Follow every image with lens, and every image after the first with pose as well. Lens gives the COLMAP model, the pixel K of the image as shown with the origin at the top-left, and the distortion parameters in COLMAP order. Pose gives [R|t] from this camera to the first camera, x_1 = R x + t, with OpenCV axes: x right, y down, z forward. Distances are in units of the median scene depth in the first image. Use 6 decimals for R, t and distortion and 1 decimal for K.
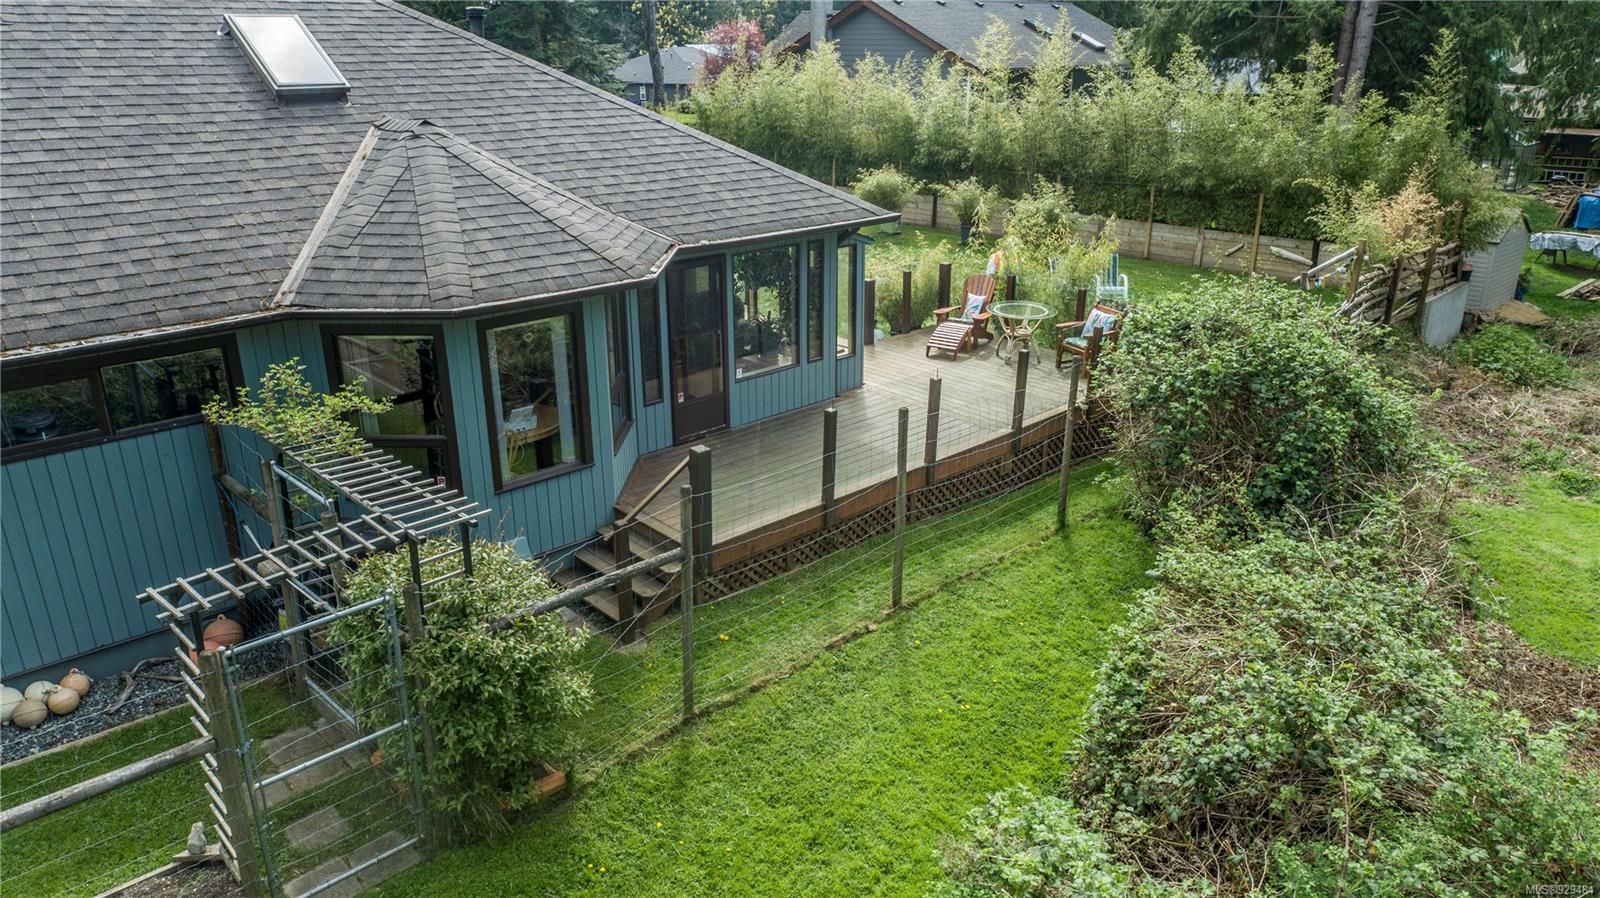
lens RADIAL K [[1104.0, 0, 802.5], [0, 1104.0, 455.3], [0, 0, 1]] dist [-0.004071, 0.007082]
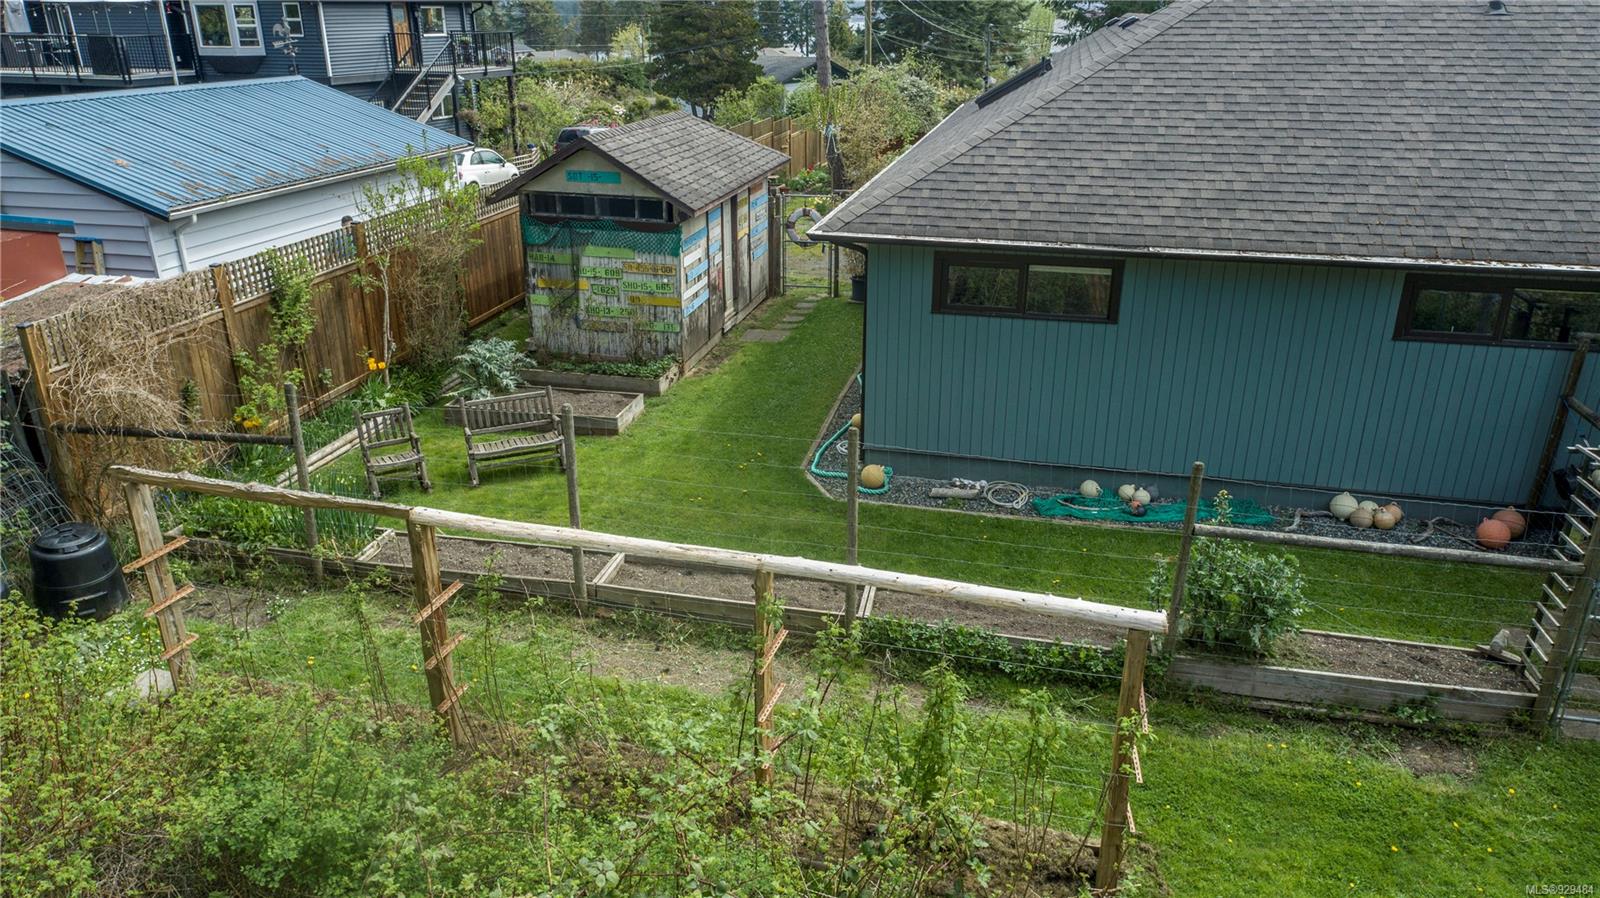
lens RADIAL K [[1104.0, 0, 796.5], [0, 1104.0, 442.8], [0, 0, 1]] dist [-0.004071, 0.007082]
pose [[0.557265, 0.309332, -0.770564, -0.056067], [-0.296874, 0.940900, 0.163014, 0.122996], [0.775449, 0.137918, 0.616163, -0.393823]]
